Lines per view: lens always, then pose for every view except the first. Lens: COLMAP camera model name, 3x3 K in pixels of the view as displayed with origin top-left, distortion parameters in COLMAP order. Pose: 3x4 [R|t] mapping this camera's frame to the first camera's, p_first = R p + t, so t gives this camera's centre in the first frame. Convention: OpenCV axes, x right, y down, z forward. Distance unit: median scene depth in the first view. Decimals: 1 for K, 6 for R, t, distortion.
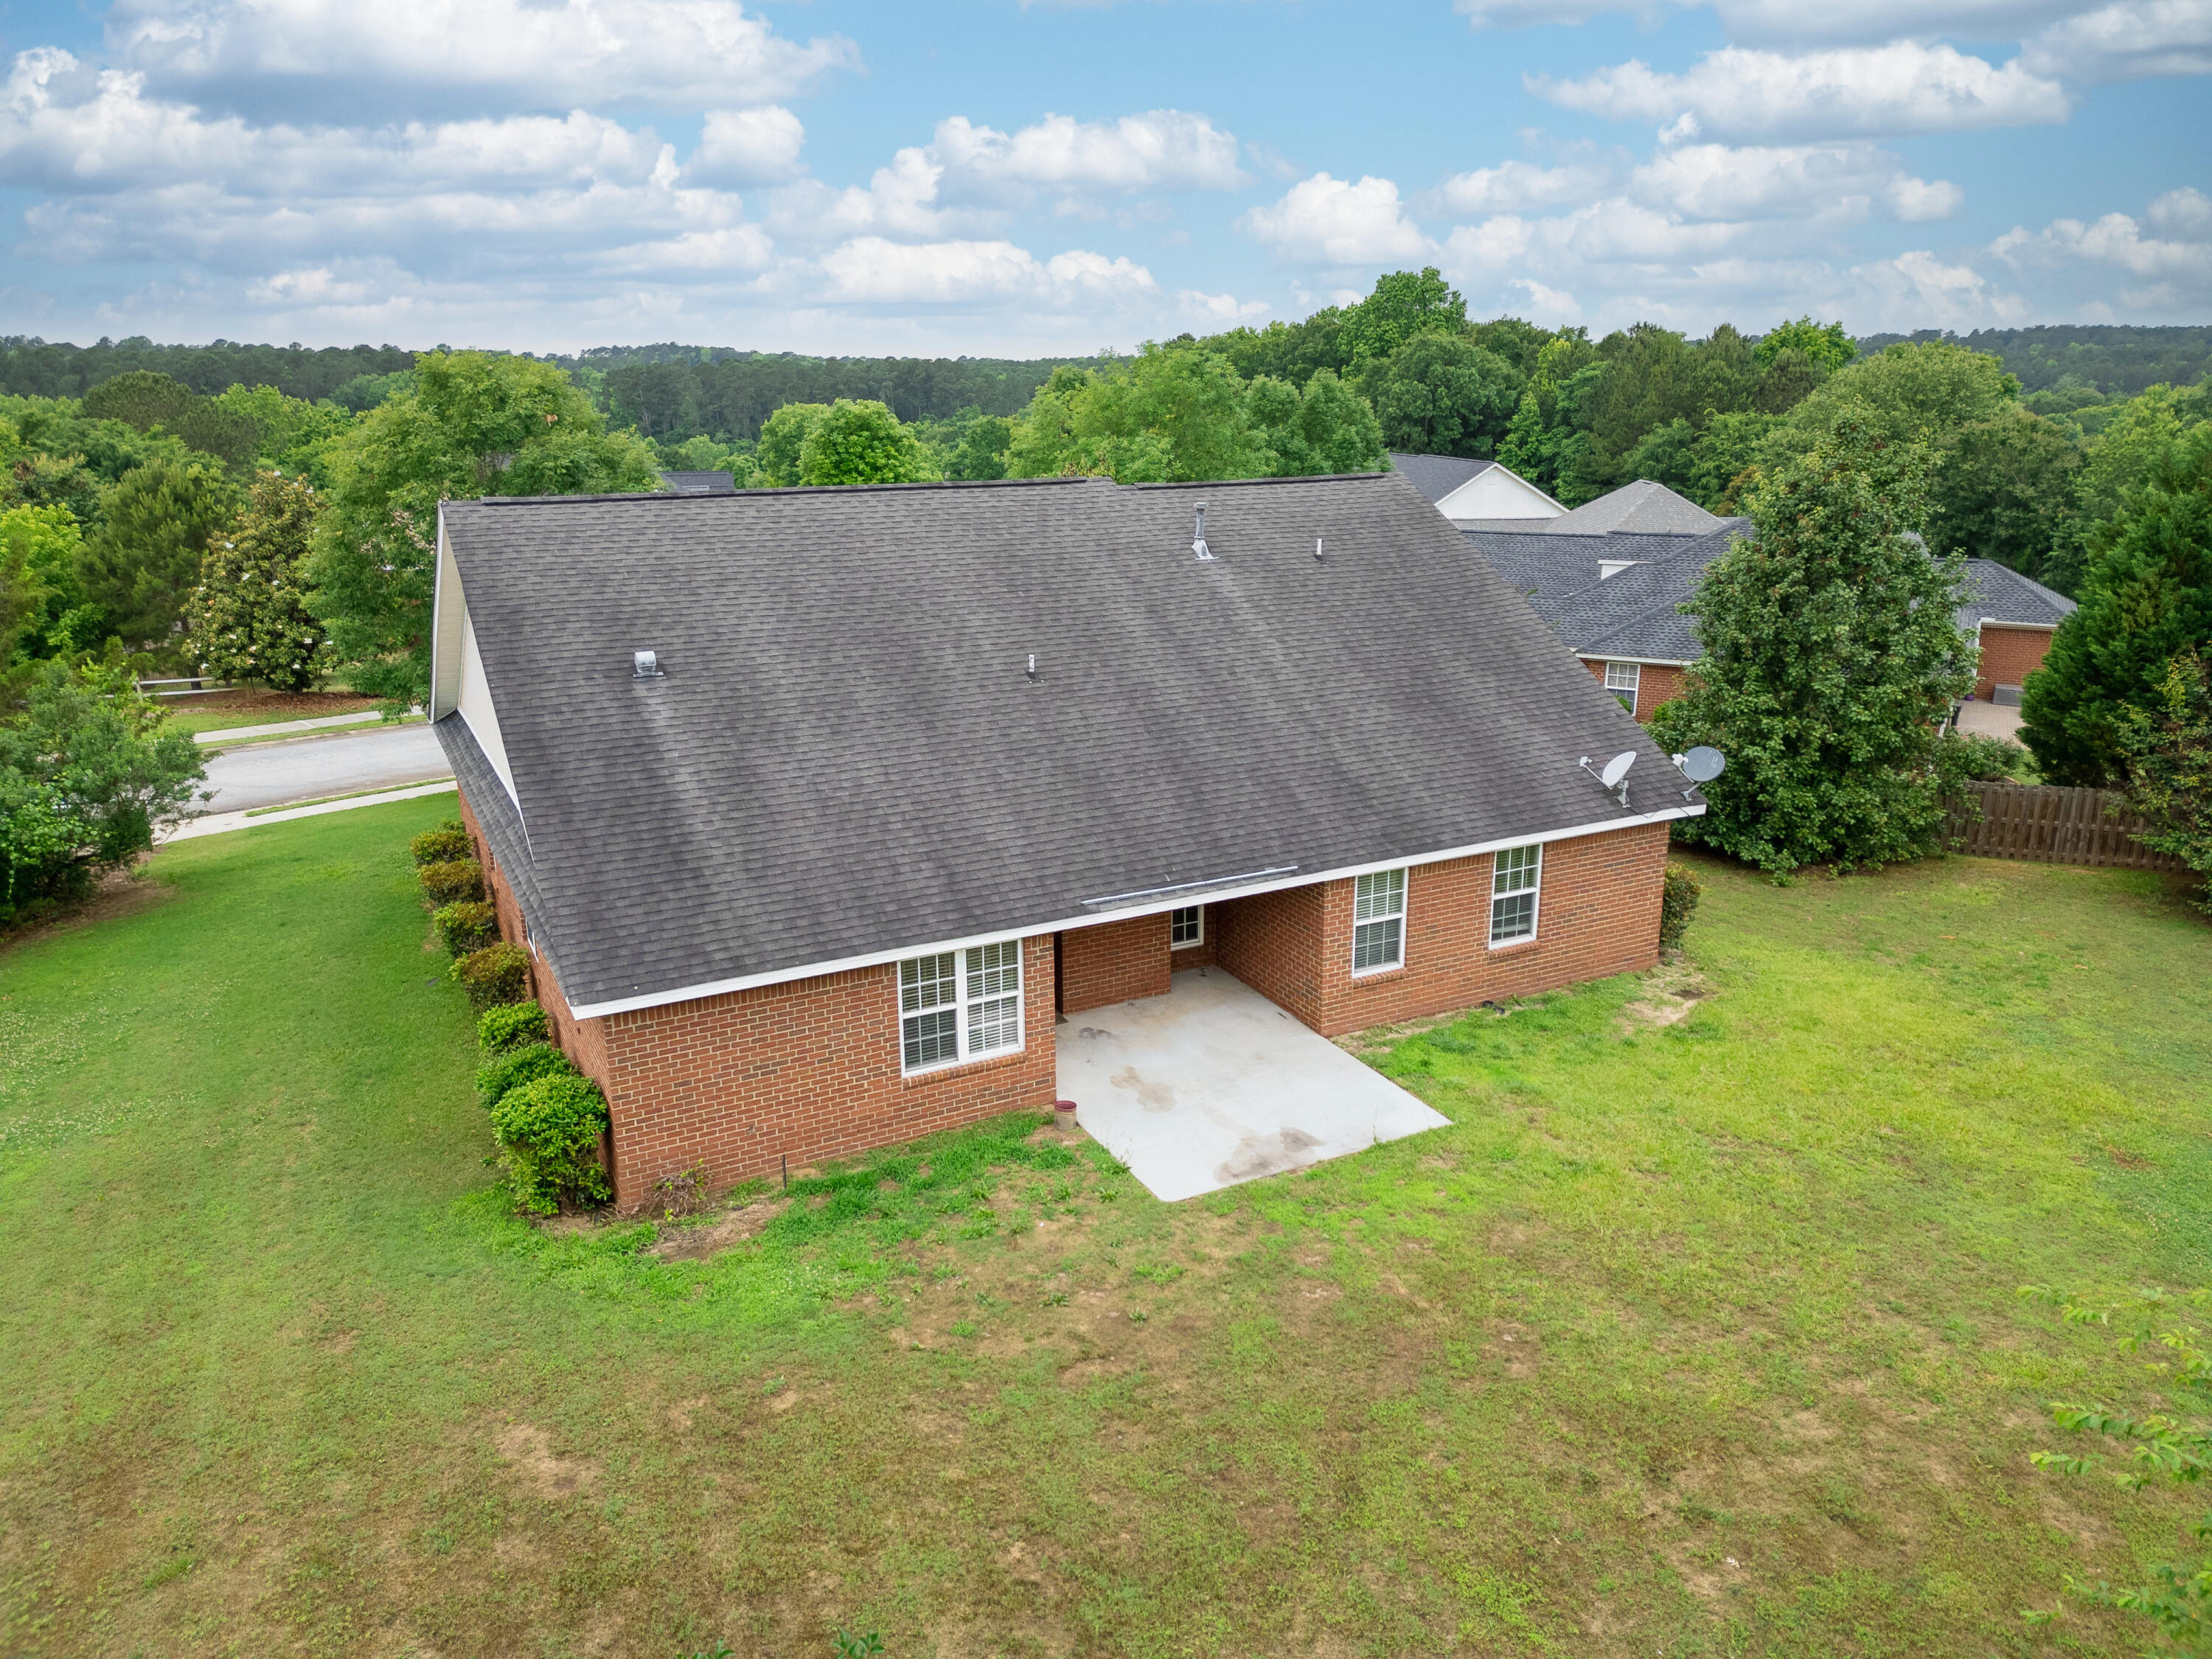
lens RADIAL K [[1534.9, 0, 1109.8], [0, 1534.9, 830.2], [0, 0, 1]] dist [0.078119, -0.077017]
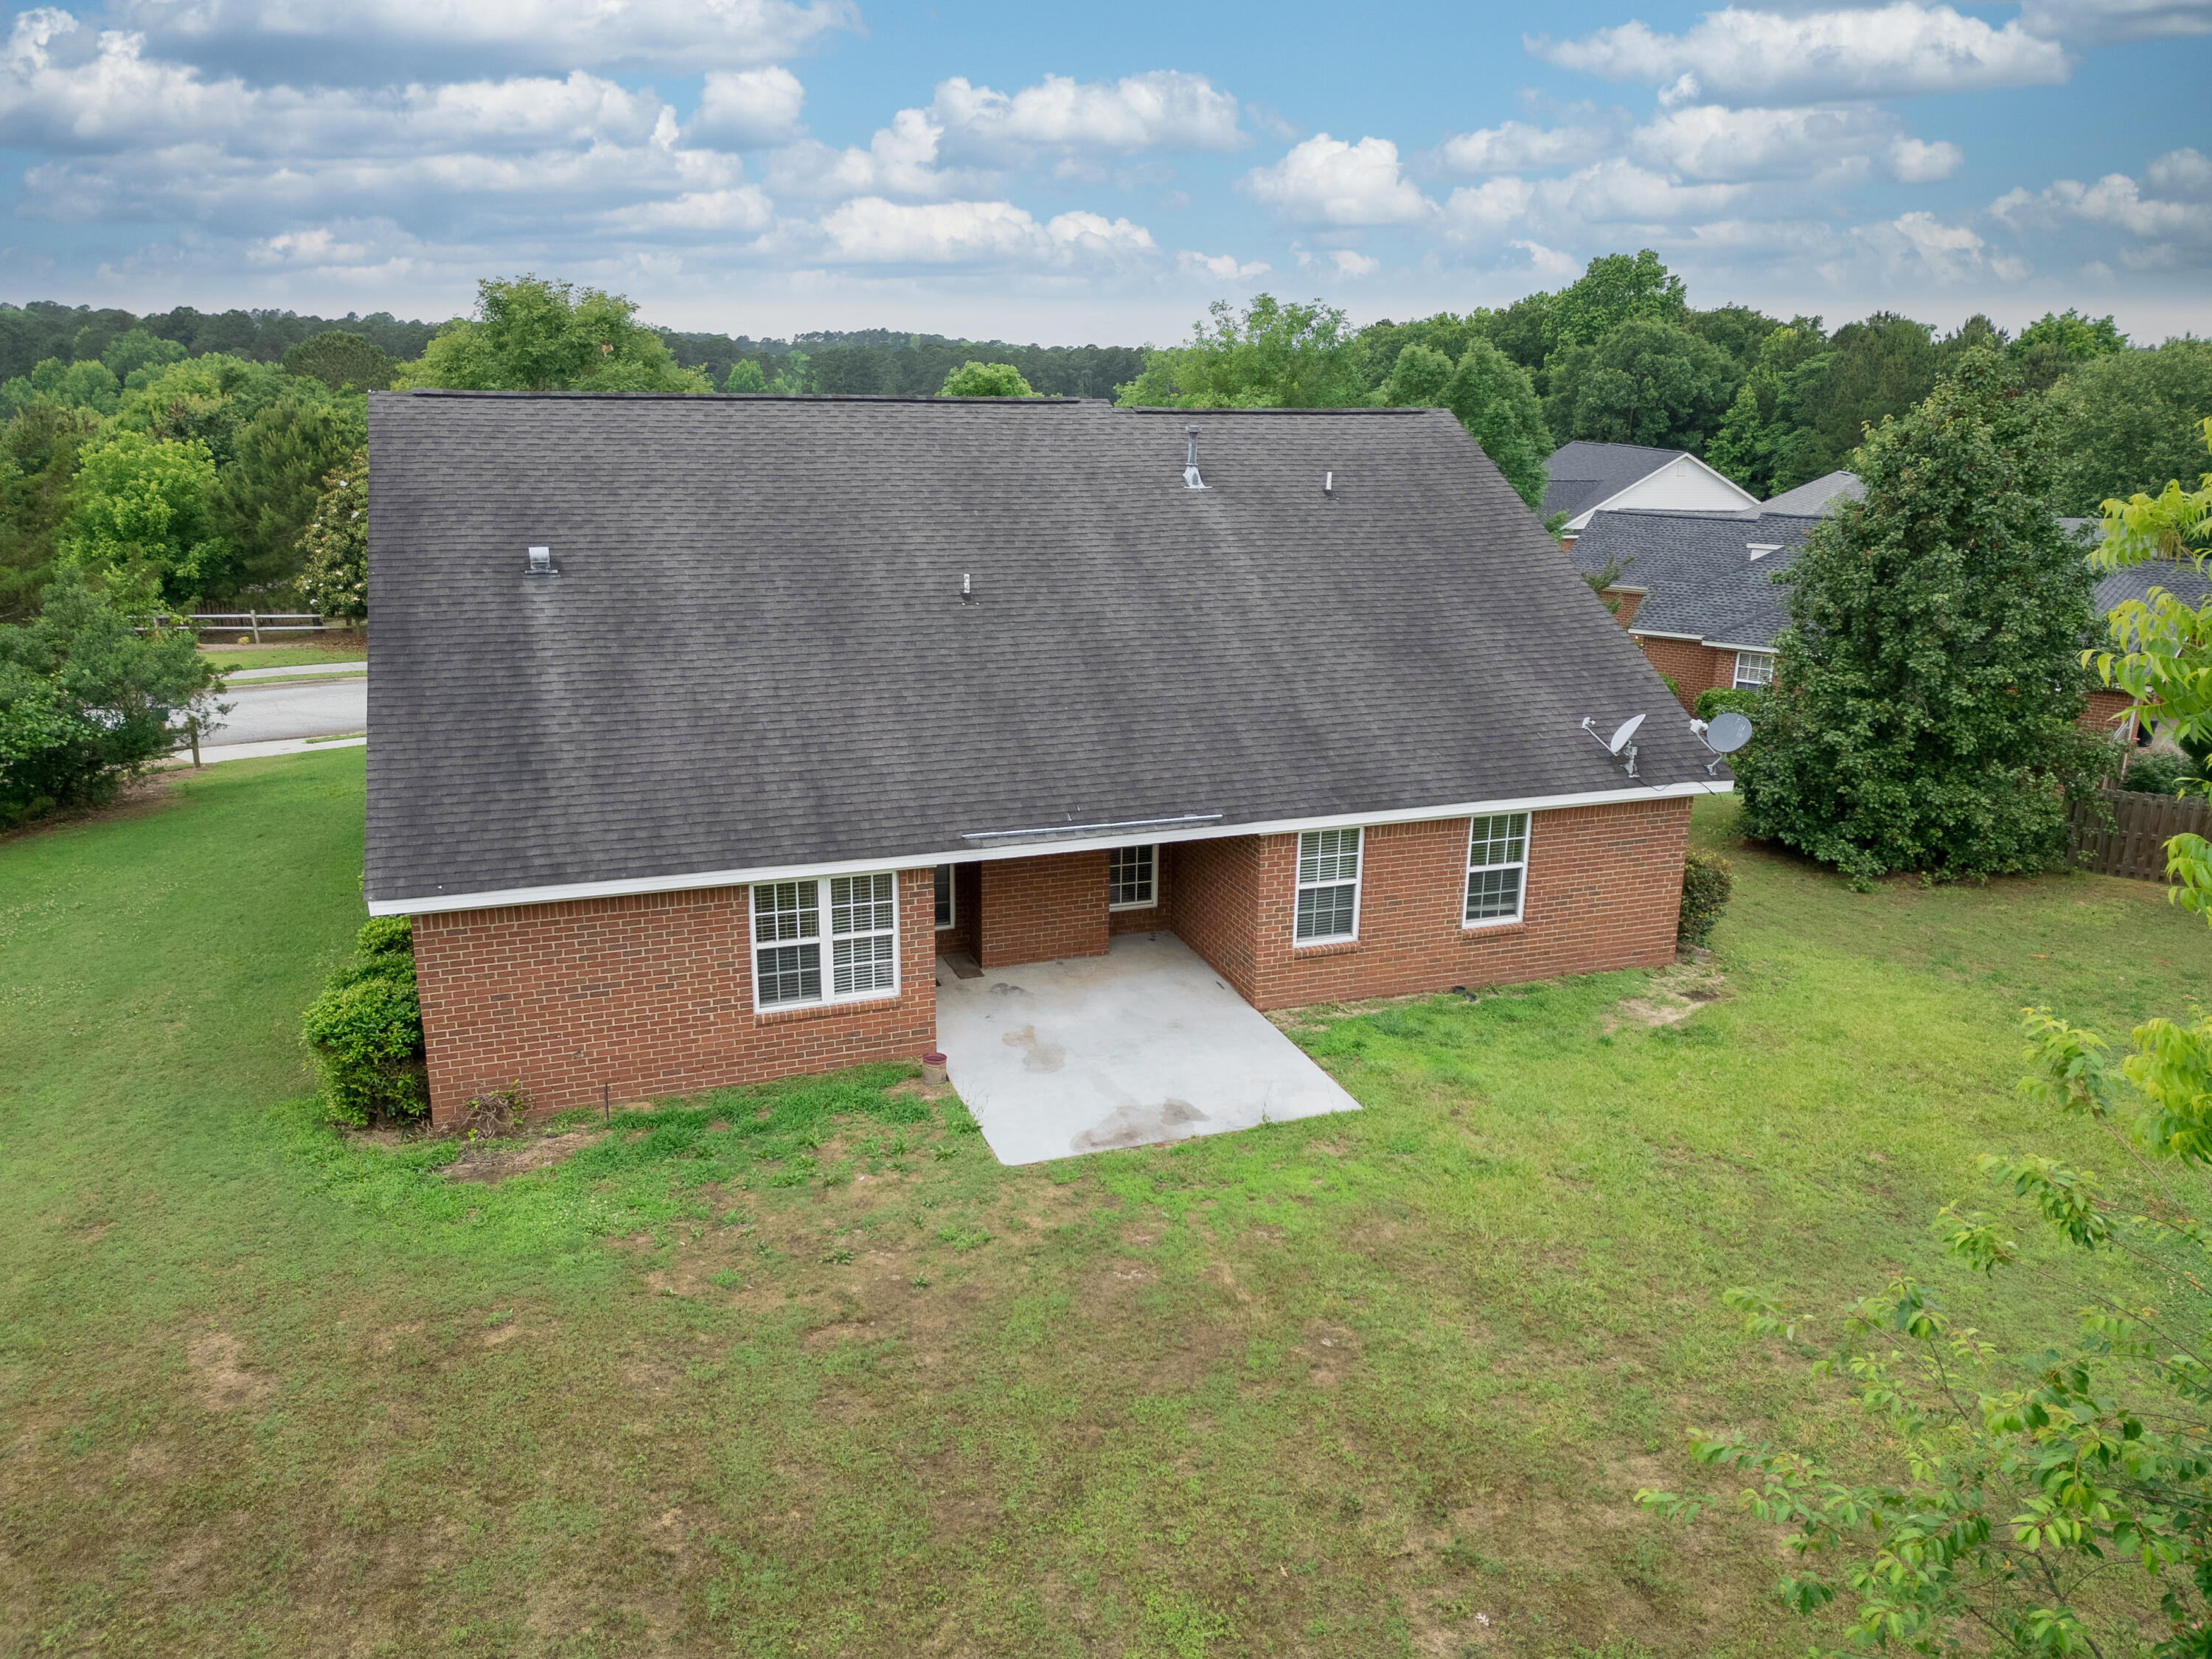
lens RADIAL K [[1575.1, 0, 1111.6], [0, 1575.1, 837.5], [0, 0, 1]] dist [0.076168, -0.073779]
pose [[0.991329, 0.057036, -0.118380, 0.158884], [-0.056991, 0.998368, 0.003769, 0.035043], [0.118402, 0.003010, 0.992961, 0.074599]]
